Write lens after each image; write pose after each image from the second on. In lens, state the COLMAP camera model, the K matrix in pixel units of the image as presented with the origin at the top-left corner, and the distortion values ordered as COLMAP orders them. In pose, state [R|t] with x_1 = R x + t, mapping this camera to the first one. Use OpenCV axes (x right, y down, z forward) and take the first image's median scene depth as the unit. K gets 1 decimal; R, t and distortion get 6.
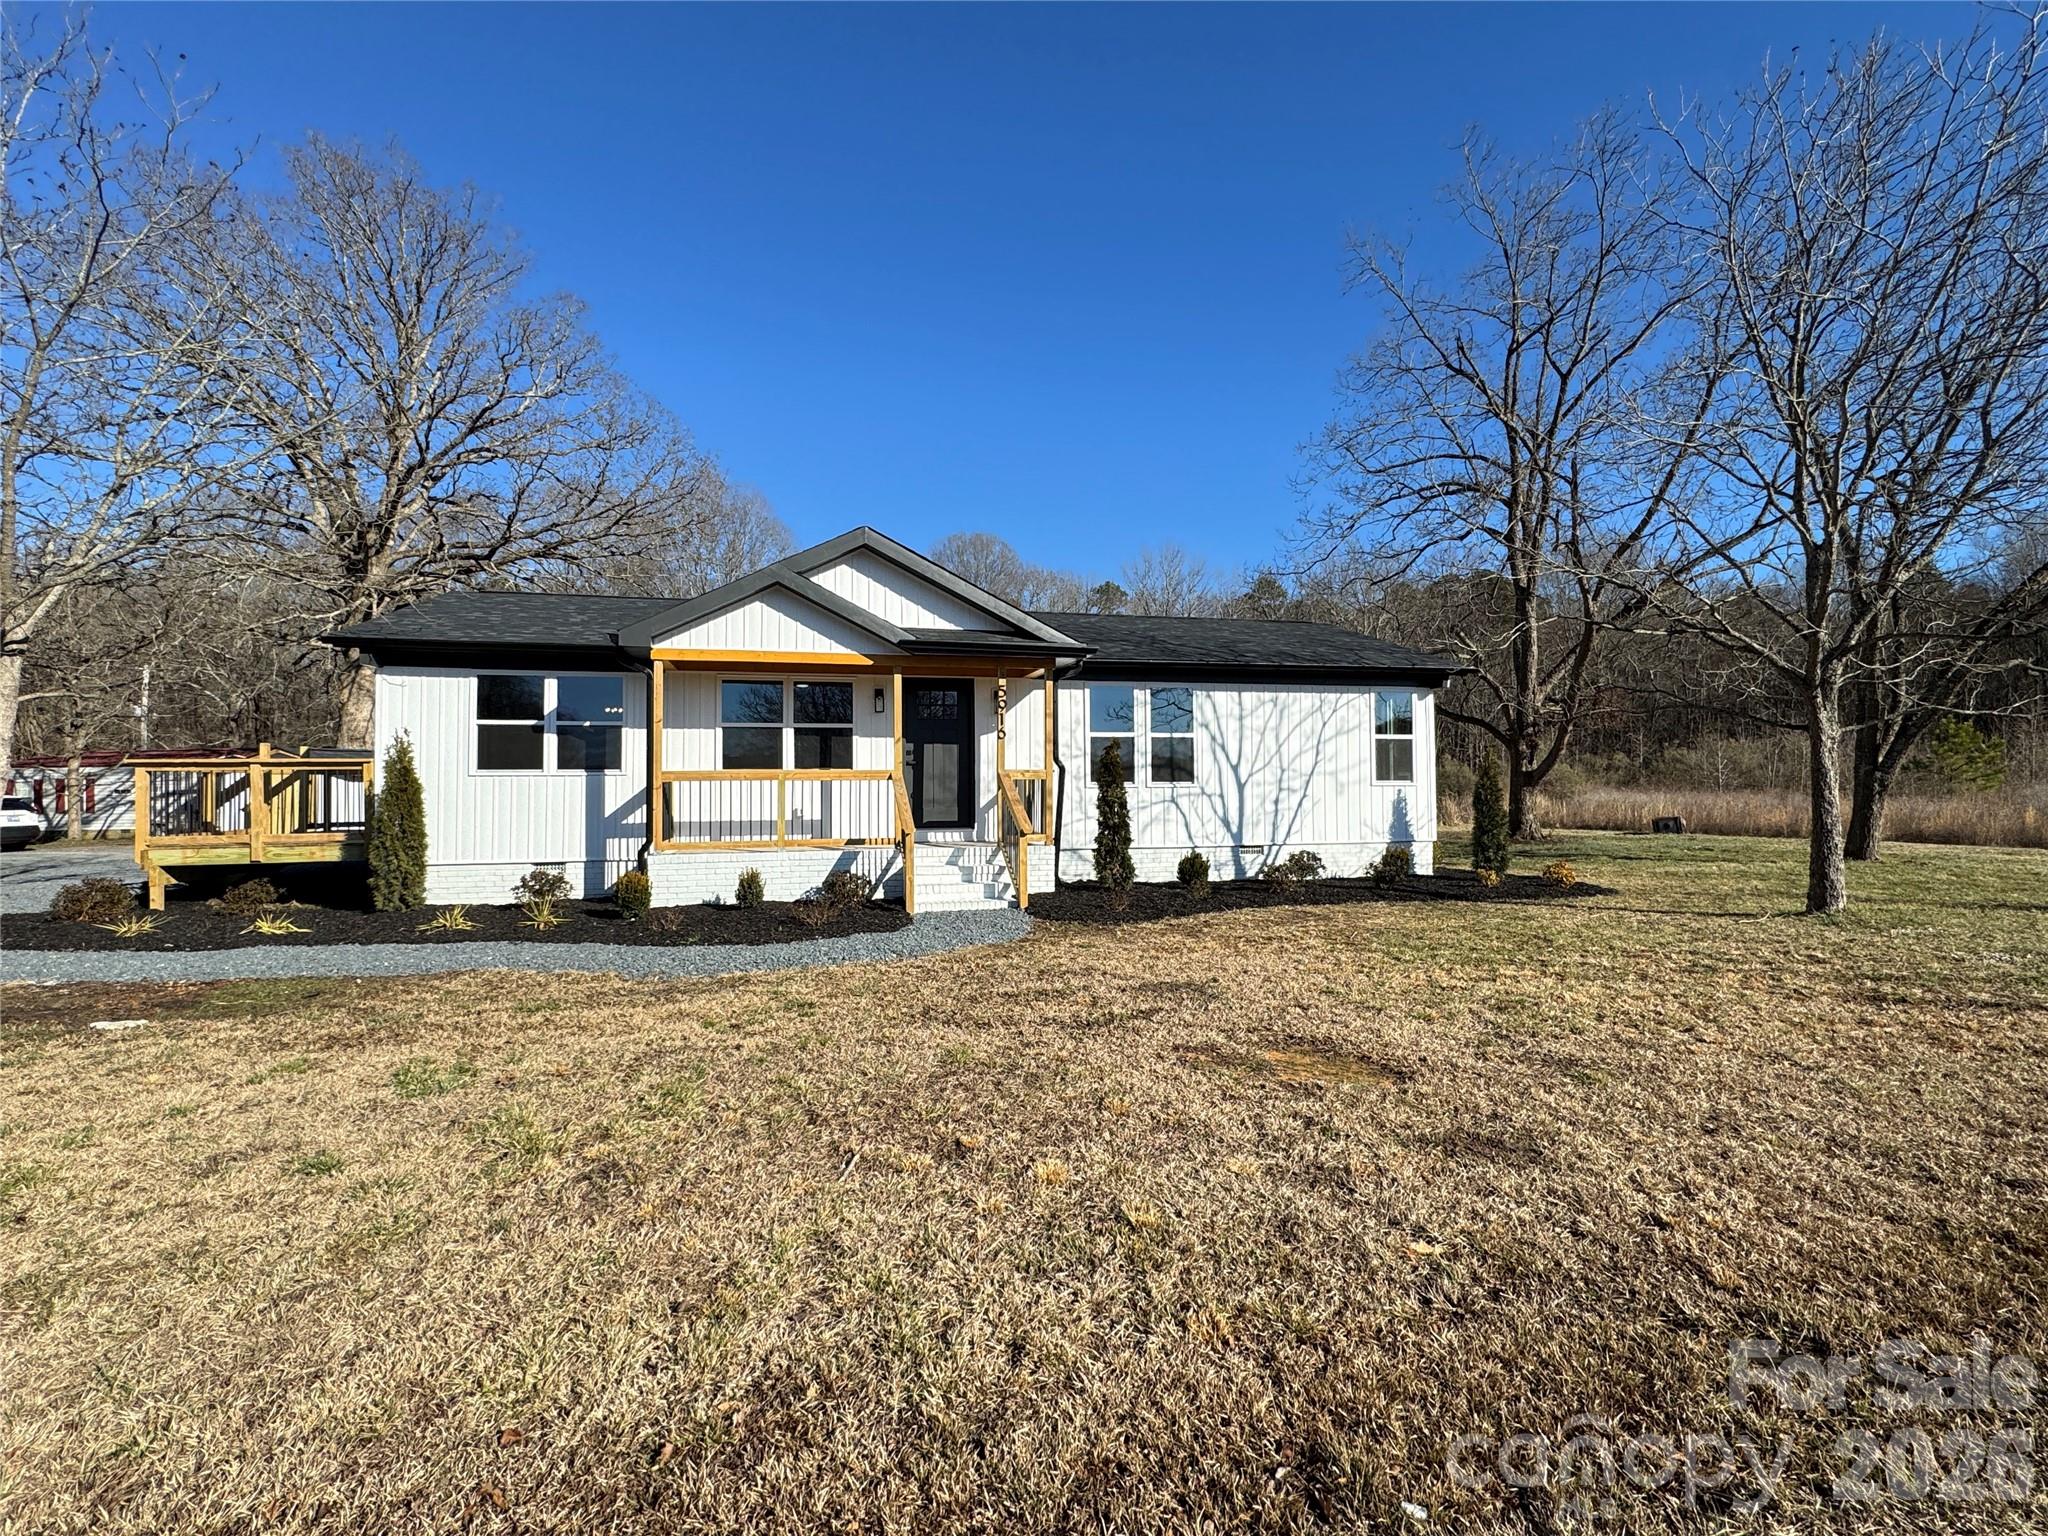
lens RADIAL K [[945.4, 0, 1026.5], [0, 945.4, 769.5], [0, 0, 1]] dist [-0.000550, -0.000947]
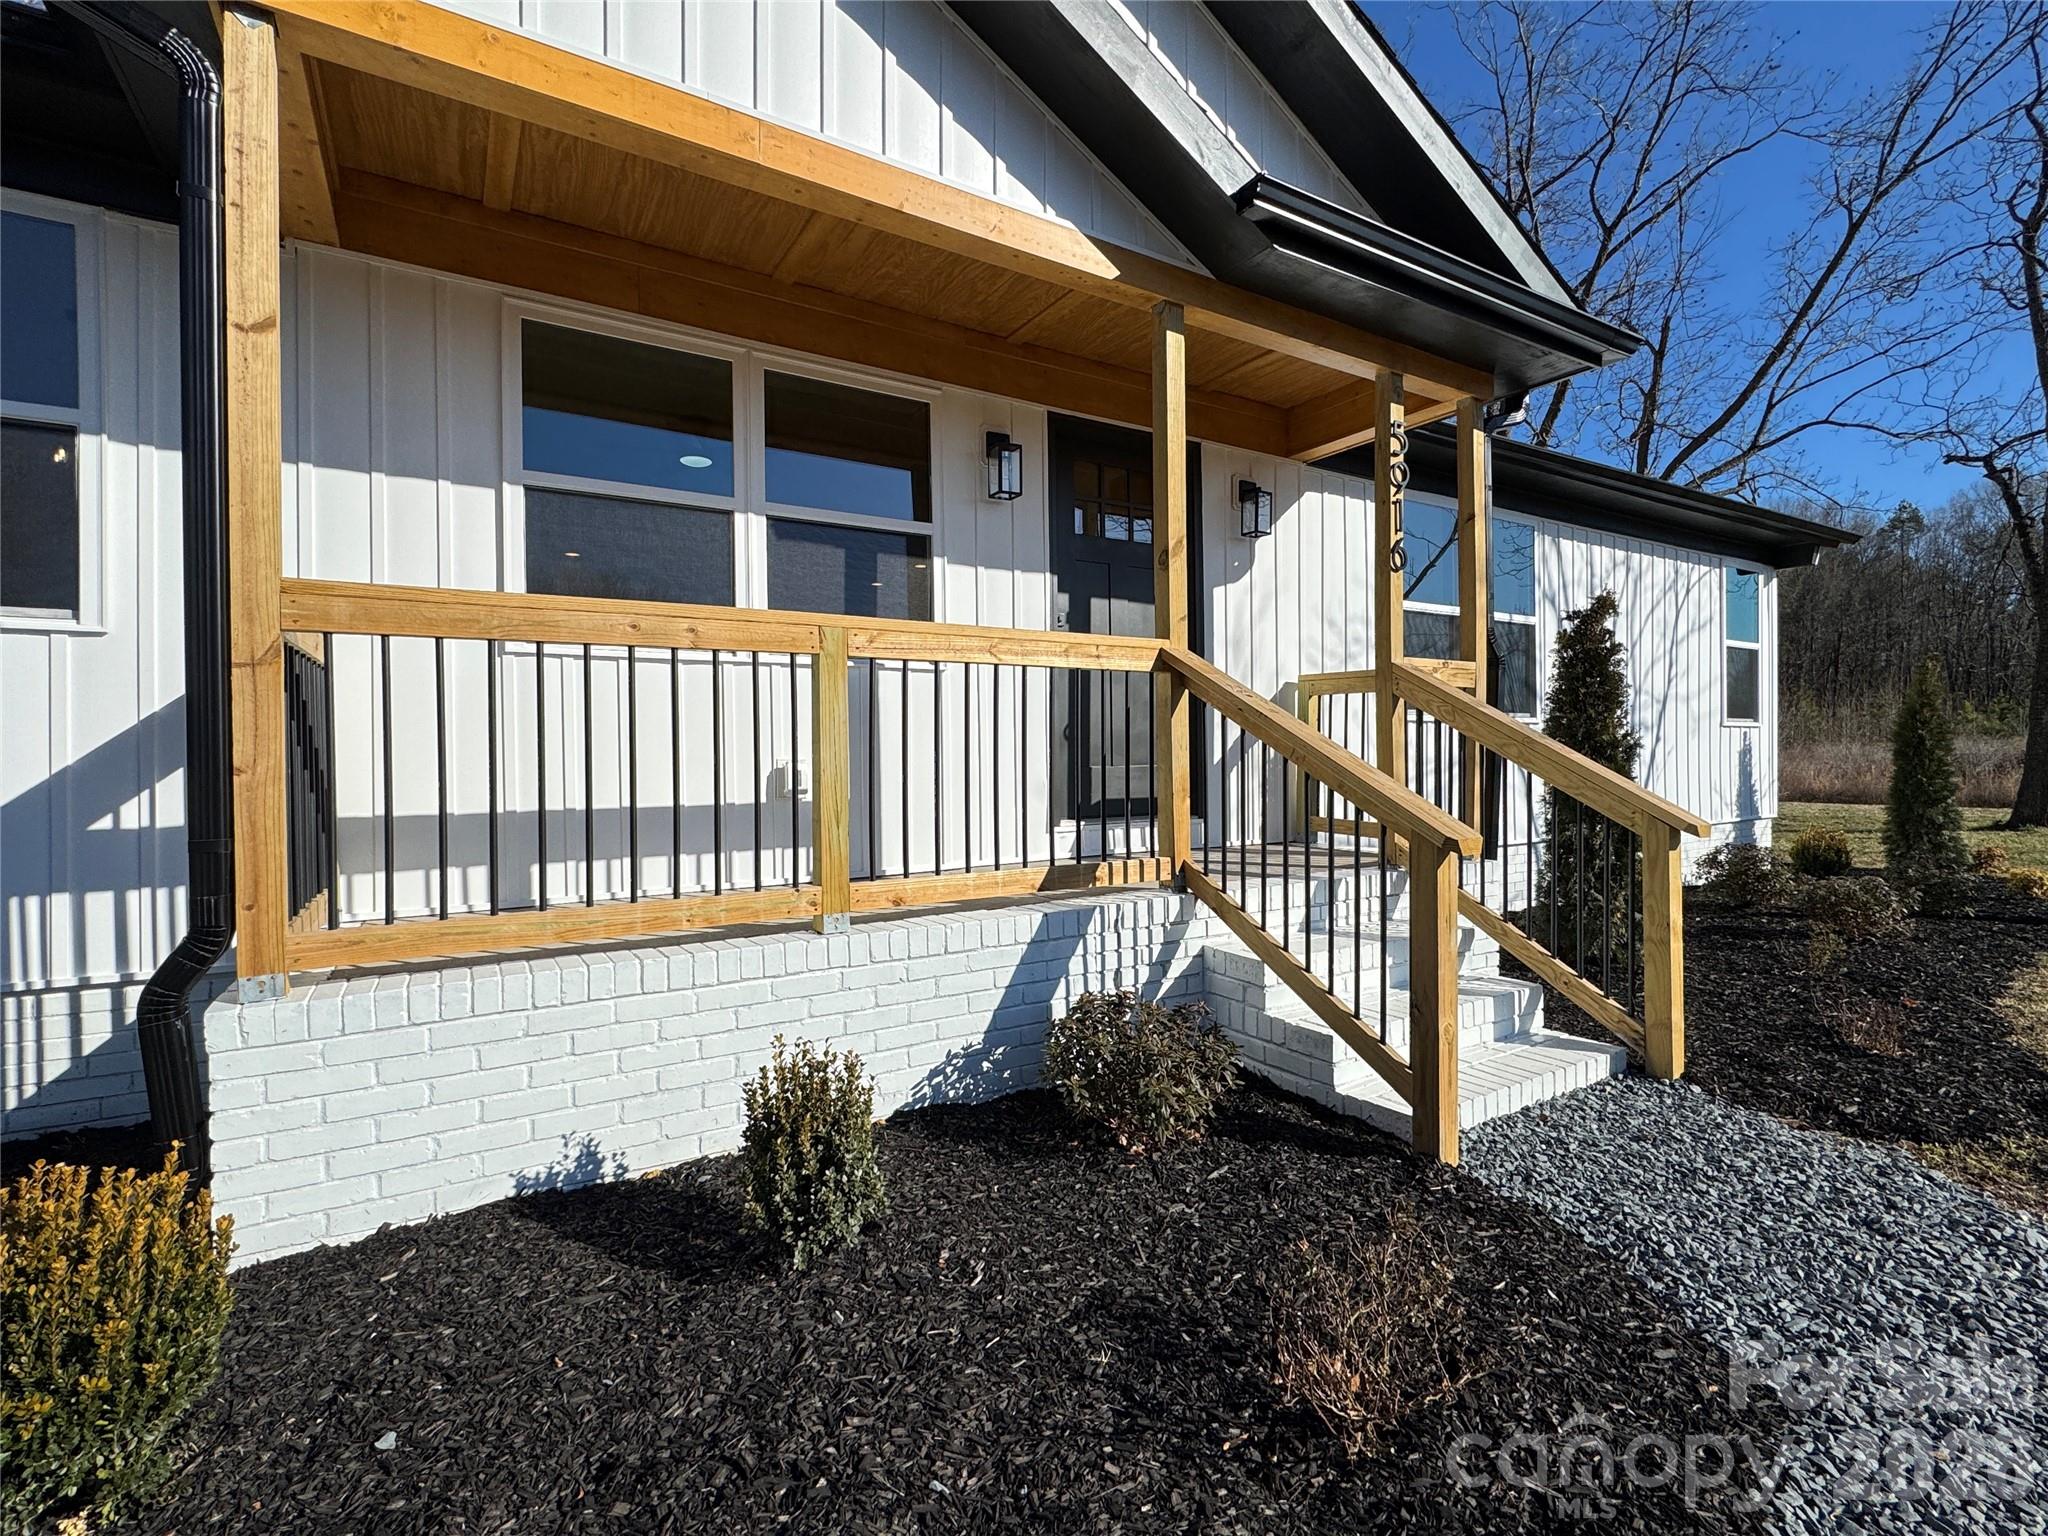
lens RADIAL K [[945.4, 0, 1031.2], [0, 945.4, 767.9], [0, 0, 1]] dist [-0.000550, -0.000947]
pose [[0.953235, -0.008058, 0.302121, -0.264881], [-0.000860, 0.999568, 0.029375, 0.032158], [-0.302228, -0.028261, 0.952817, 0.683769]]
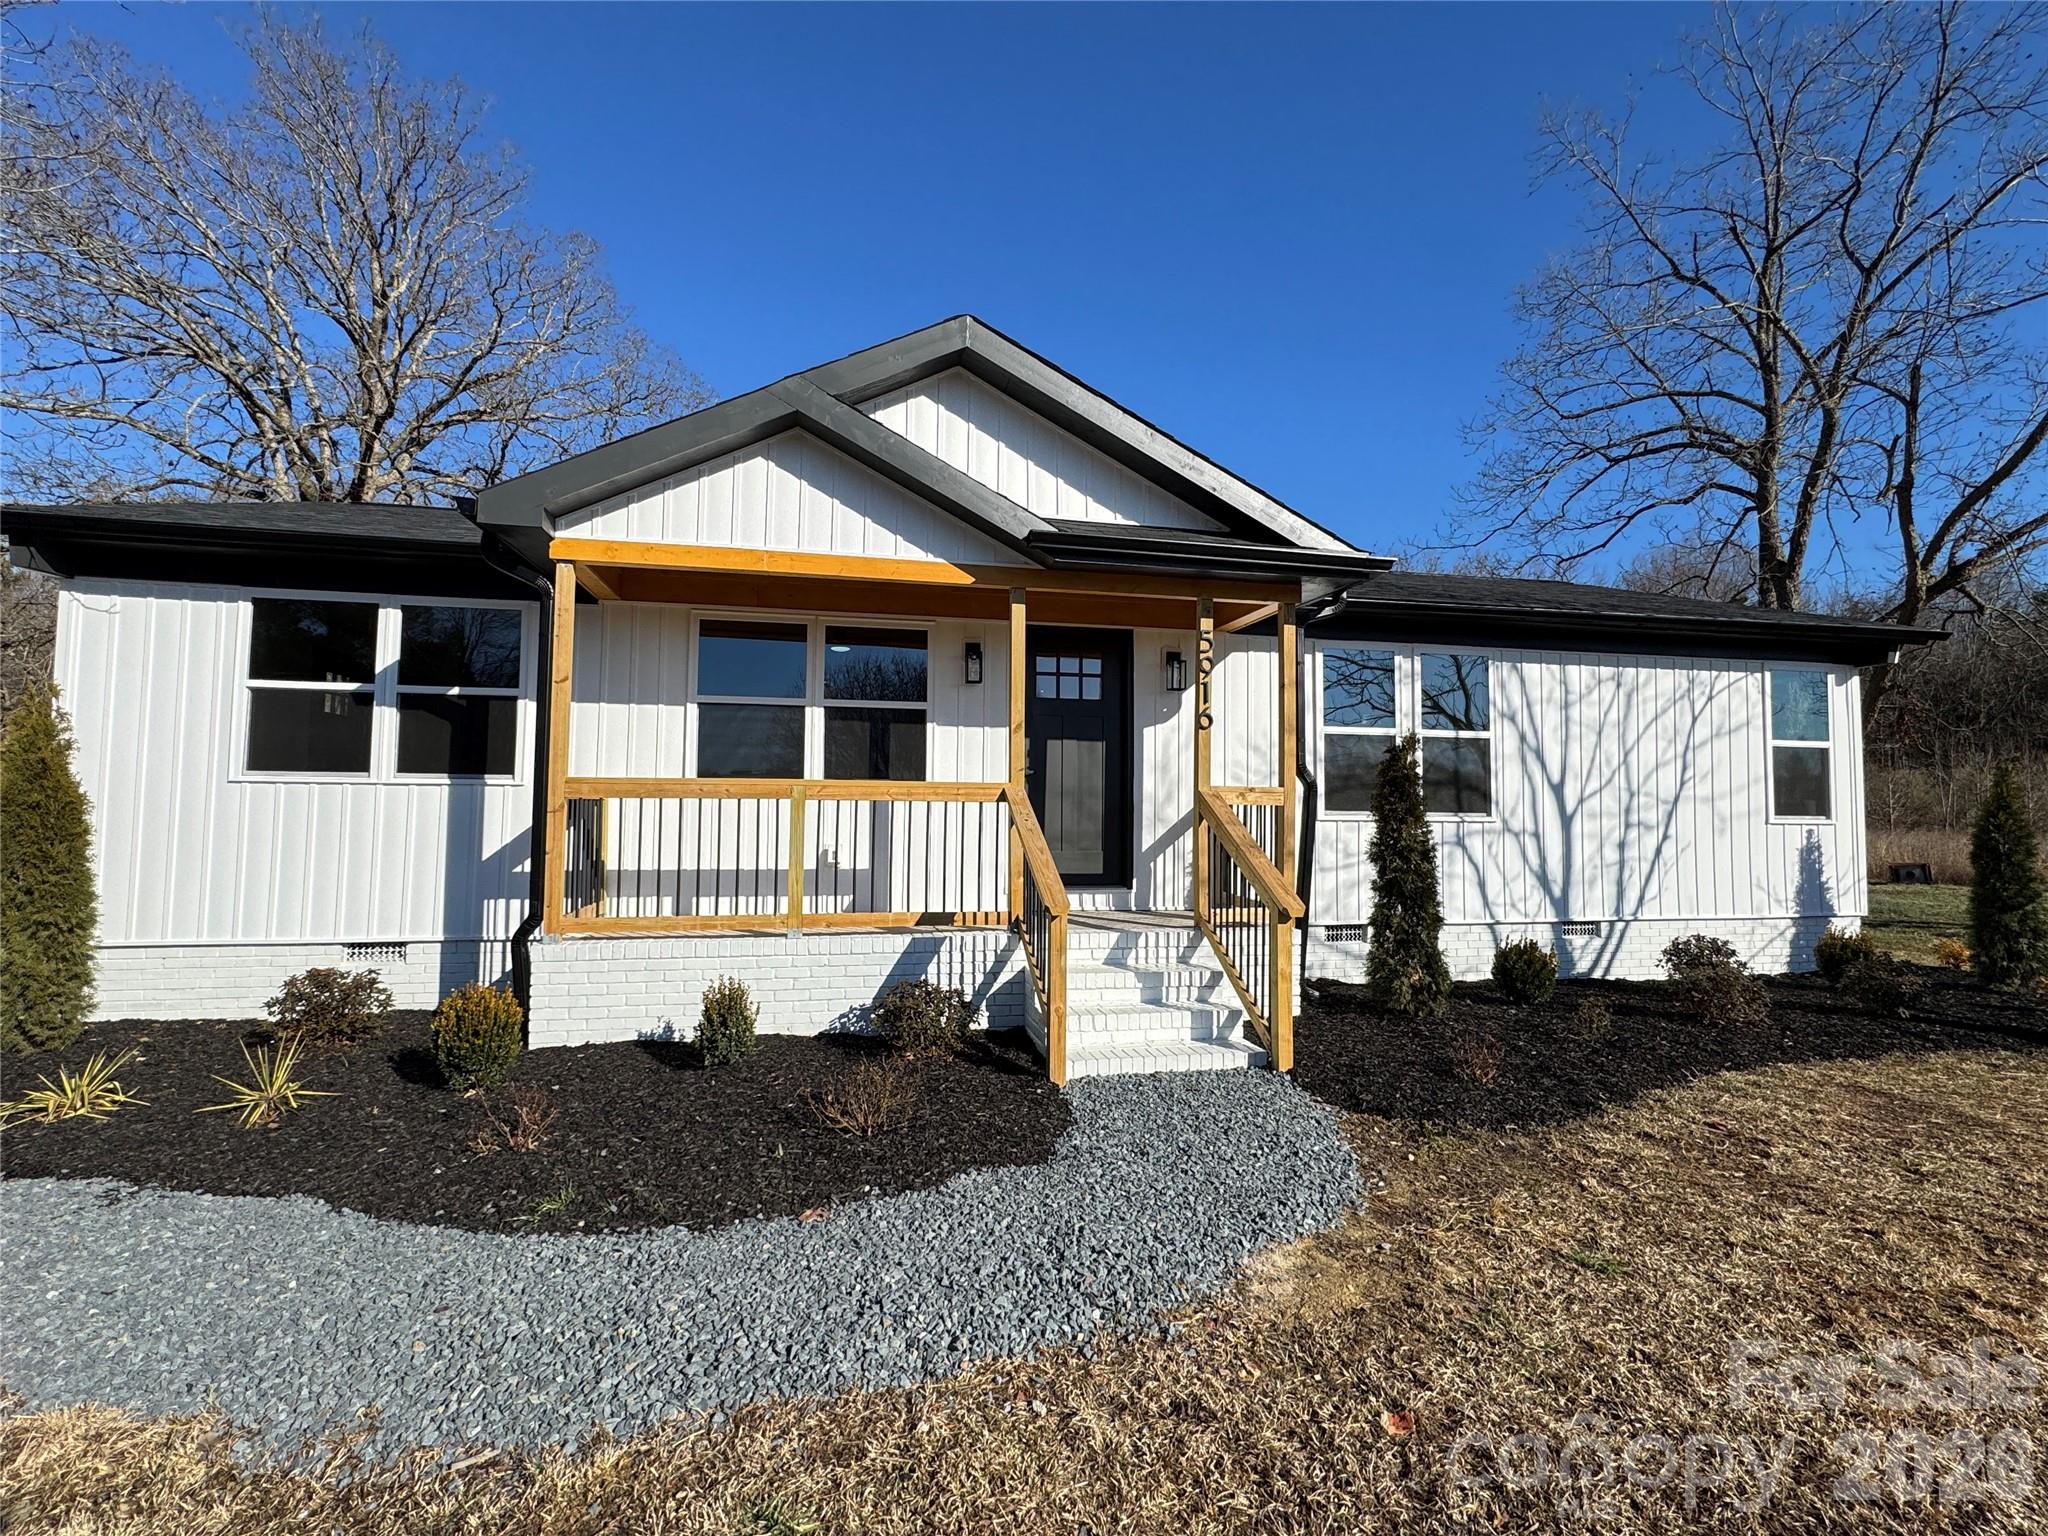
lens RADIAL K [[945.4, 0, 1024.9], [0, 945.4, 769.3], [0, 0, 1]] dist [-0.000550, -0.000947]
pose [[0.999184, 0.013933, -0.037916, -0.106770], [-0.014874, 0.999585, -0.024654, 0.005597], [0.037557, 0.025198, 0.998977, 0.450313]]
